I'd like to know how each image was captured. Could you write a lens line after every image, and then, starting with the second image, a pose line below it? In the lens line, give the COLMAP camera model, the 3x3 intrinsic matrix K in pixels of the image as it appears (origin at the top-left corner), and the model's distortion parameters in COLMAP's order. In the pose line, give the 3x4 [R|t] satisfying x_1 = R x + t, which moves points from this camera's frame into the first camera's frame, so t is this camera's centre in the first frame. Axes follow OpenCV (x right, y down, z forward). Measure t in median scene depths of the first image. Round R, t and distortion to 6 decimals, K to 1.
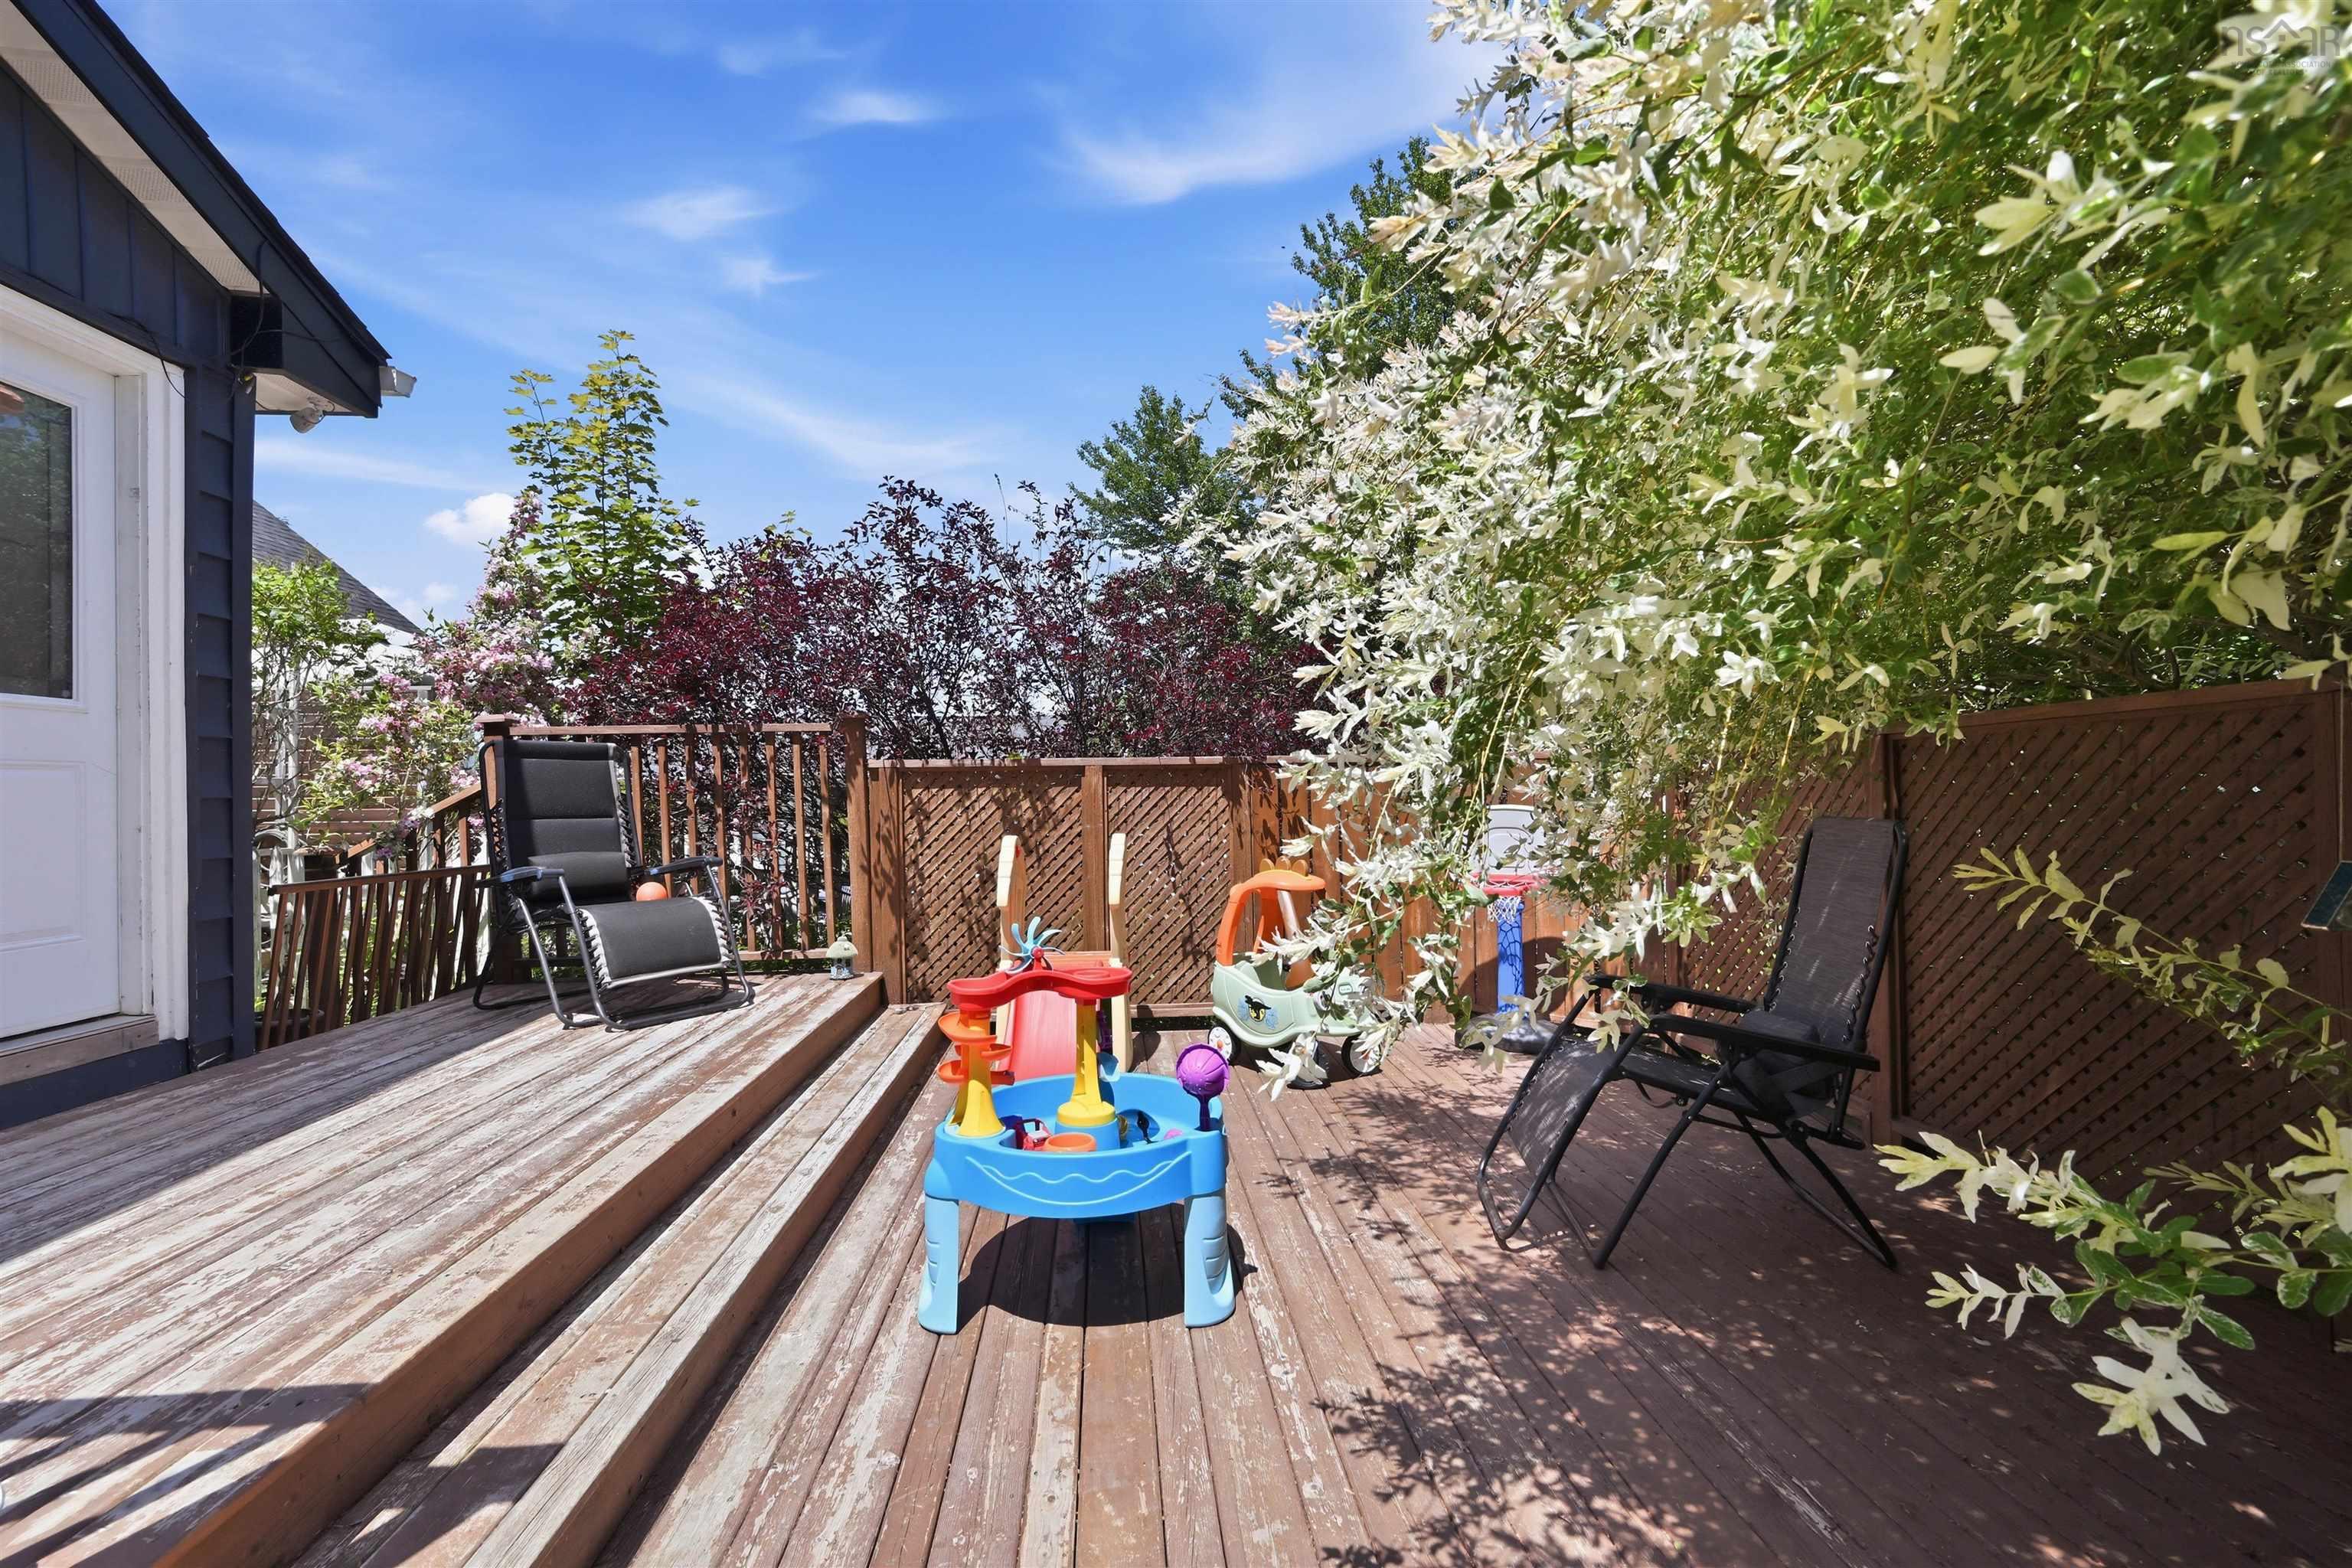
lens RADIAL K [[1030.0, 0, 1186.4], [0, 1030.0, 791.9], [0, 0, 1]] dist [0.004070, 0.000177]
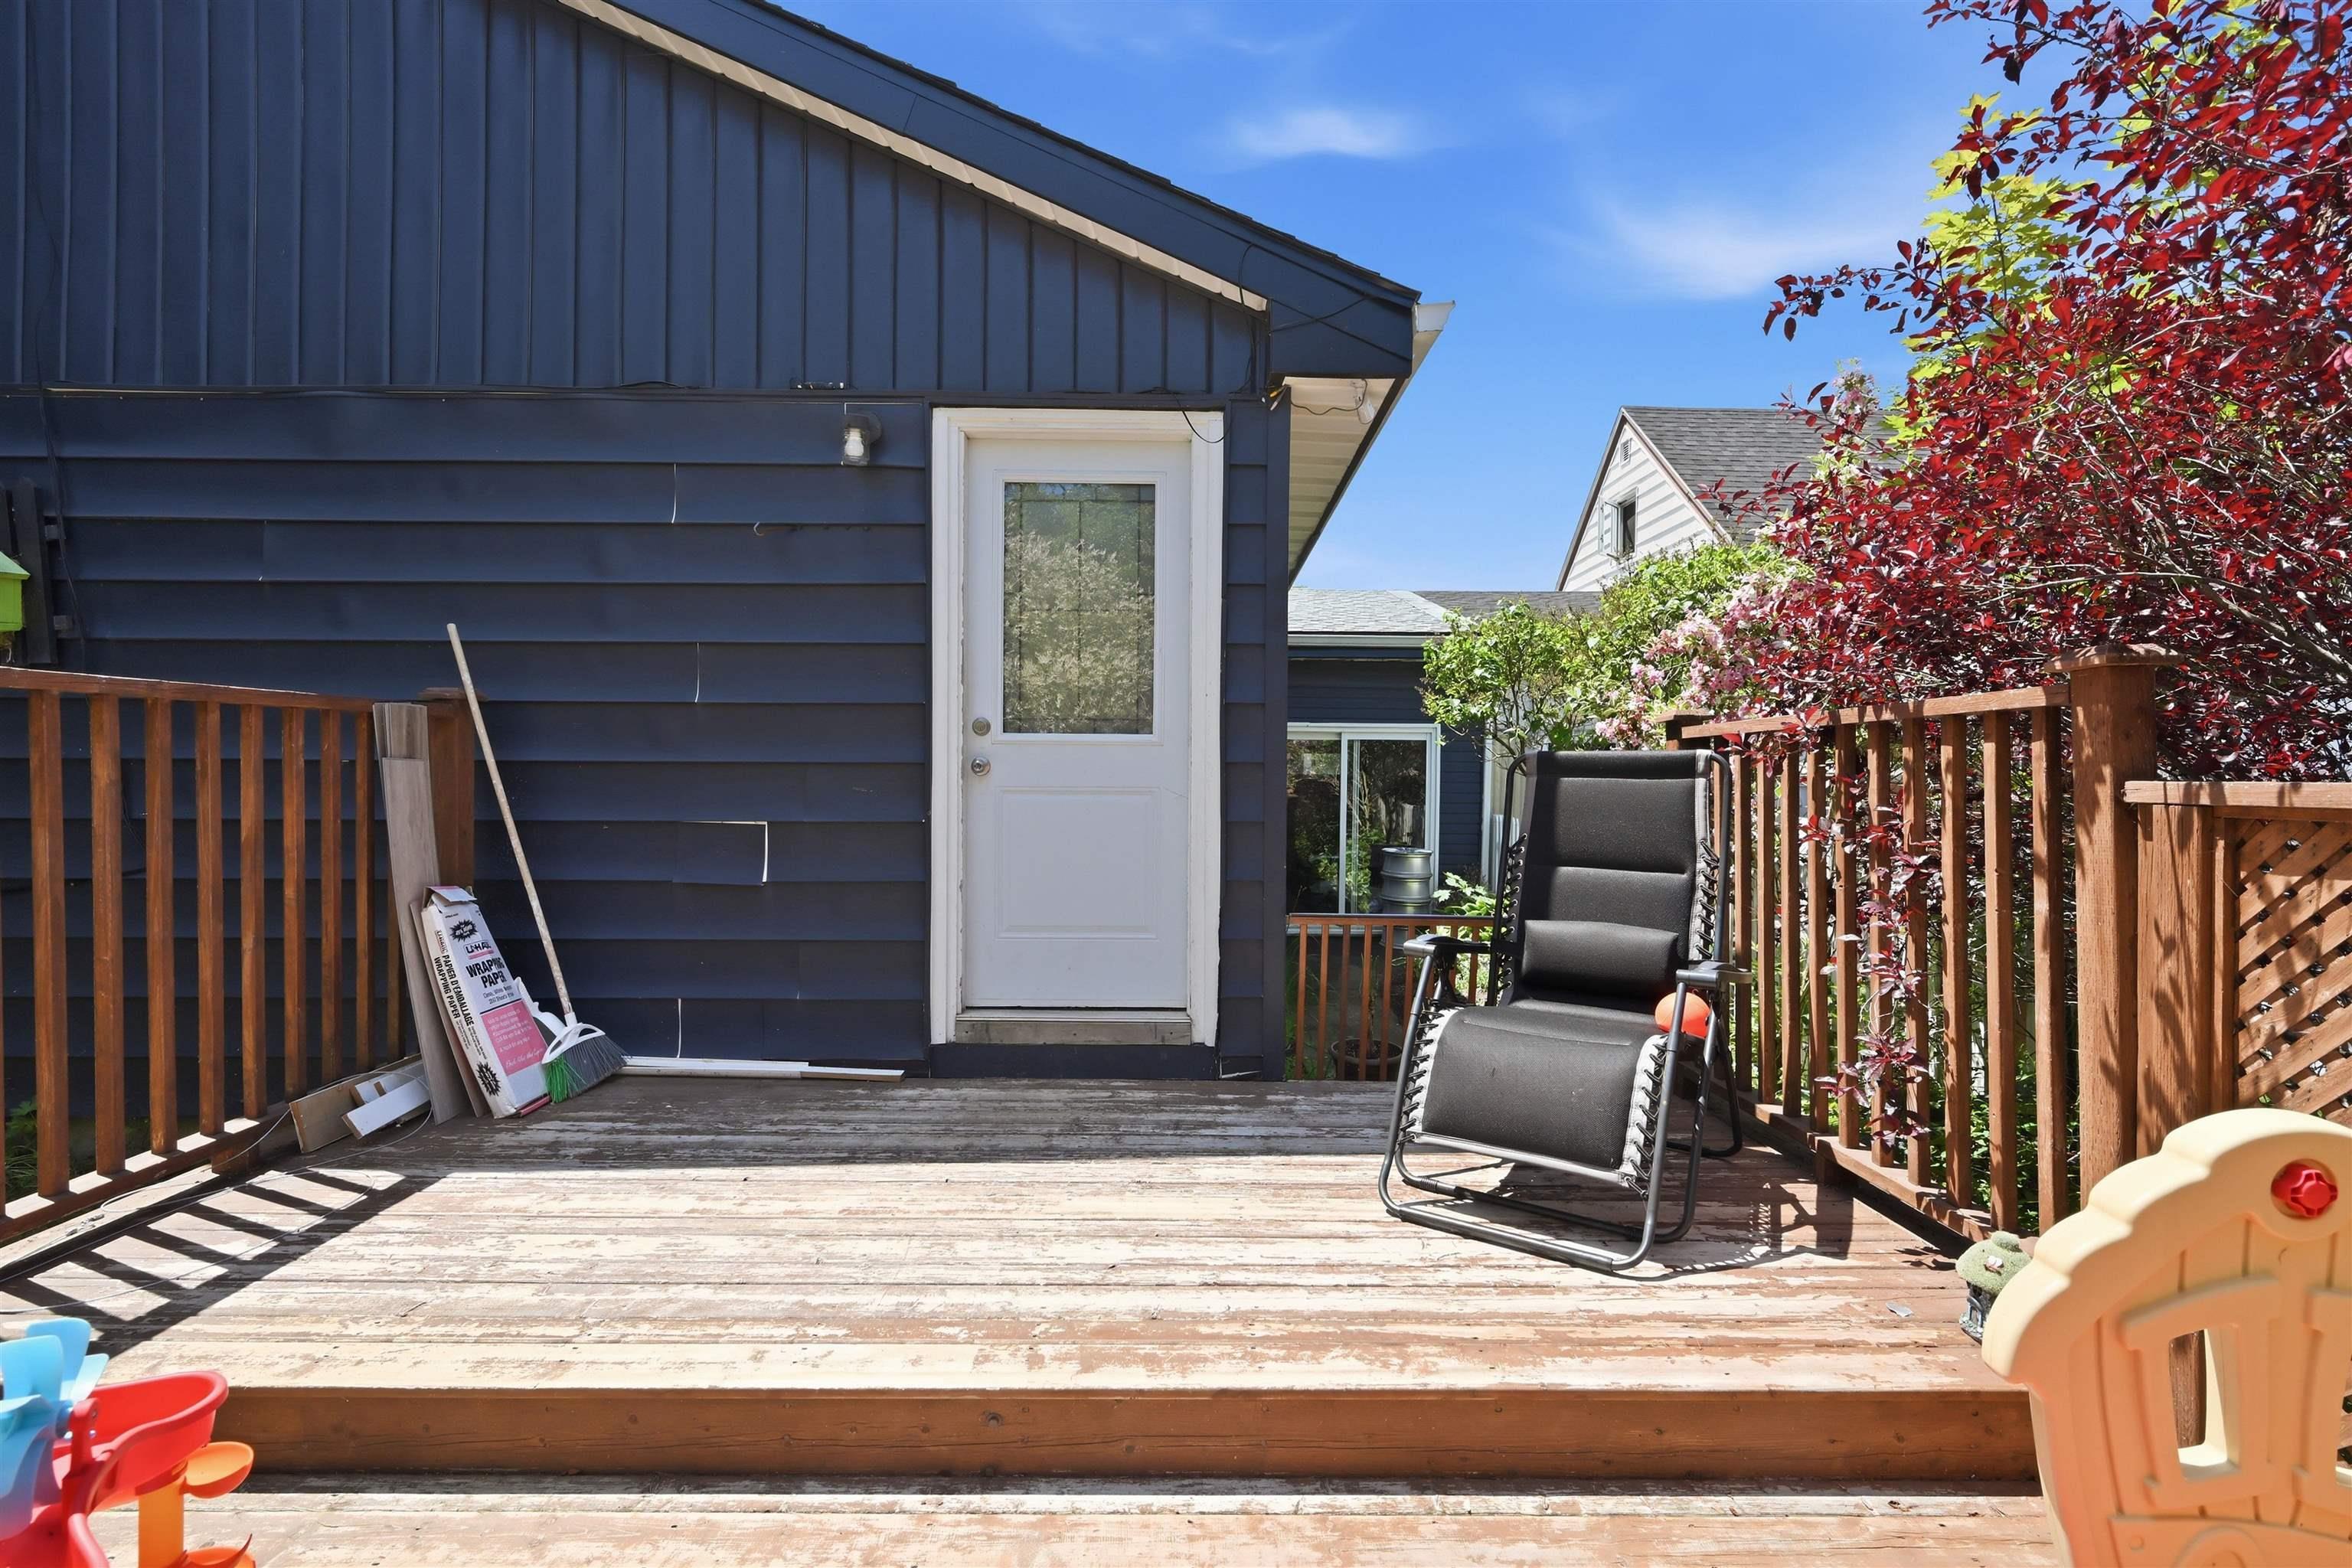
lens RADIAL K [[1082.0, 0, 1184.6], [0, 1082.0, 791.2], [0, 0, 1]] dist [0.002776, 0.000296]
pose [[-0.071826, 0.023578, -0.997138, 0.137185], [-0.006079, 0.999692, 0.024076, -0.051205], [0.997399, 0.007791, -0.071661, 1.046862]]
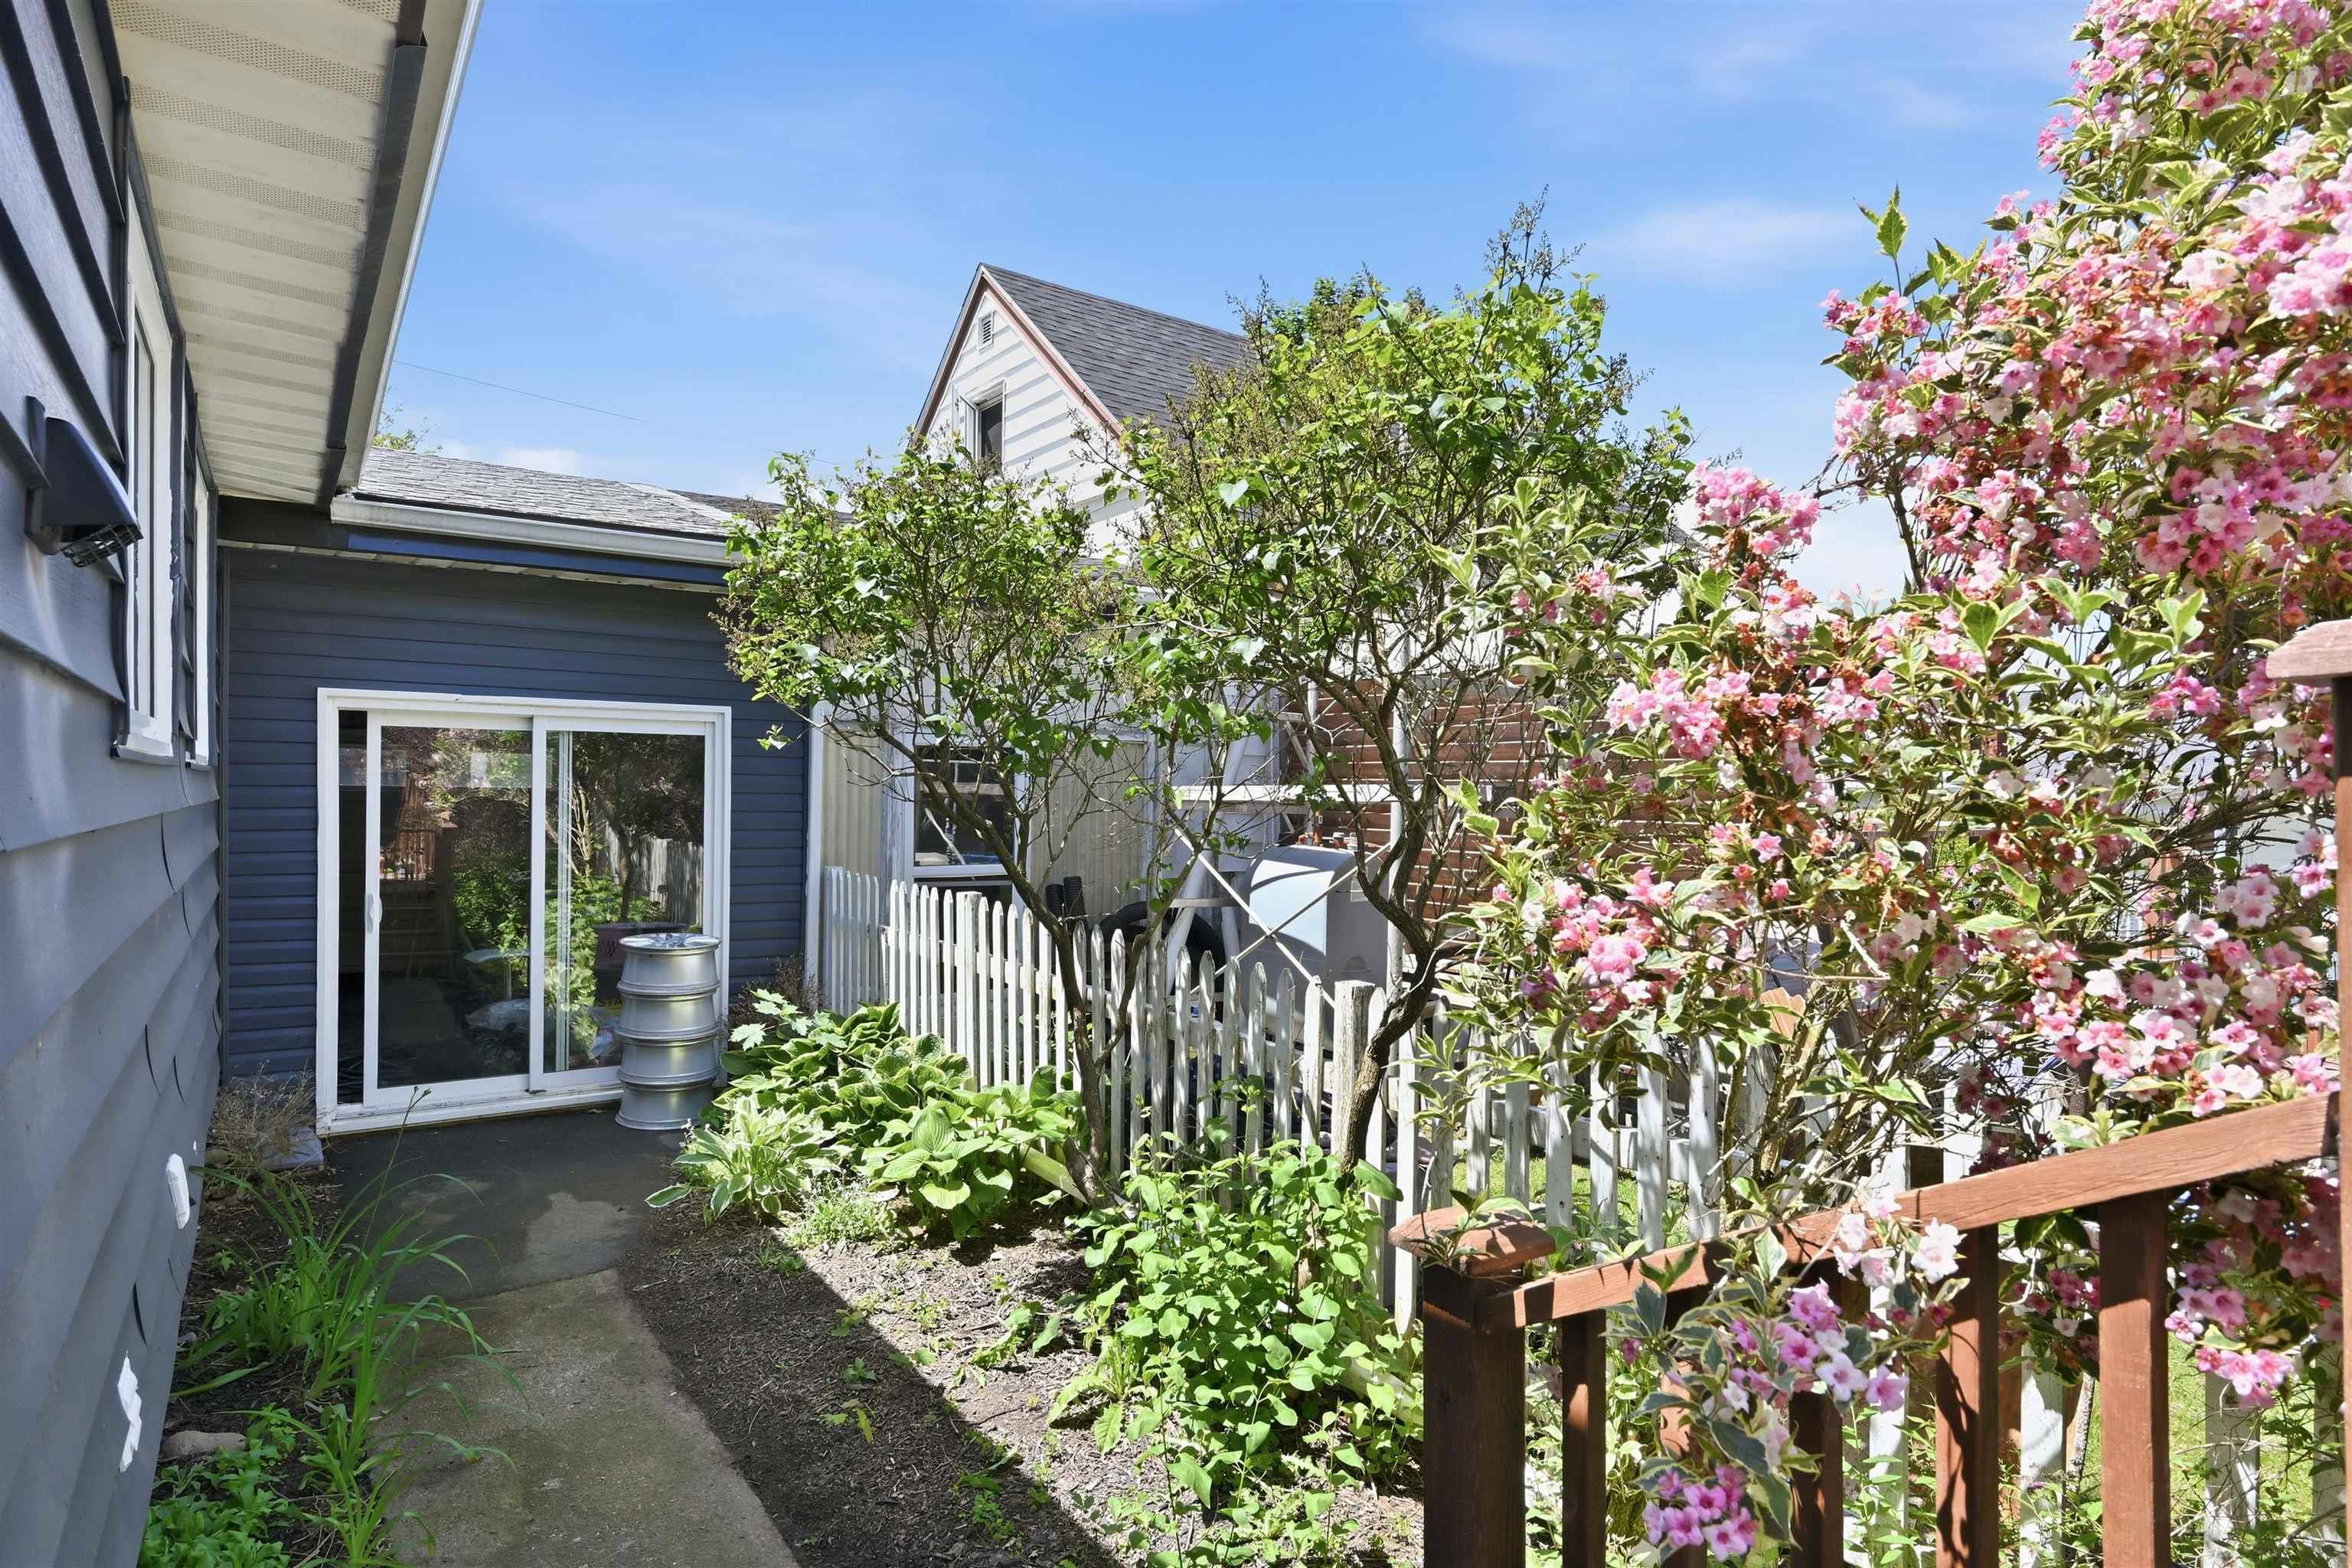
lens RADIAL K [[1281.2, 0, 1184.4], [0, 1281.2, 792.1], [0, 0, 1]] dist [0.003879, 0.000144]
pose [[0.509747, 0.019222, -0.860110, -0.886351], [-0.015595, 0.999793, 0.013102, -0.074210], [0.860183, 0.006735, 0.509941, 1.134028]]
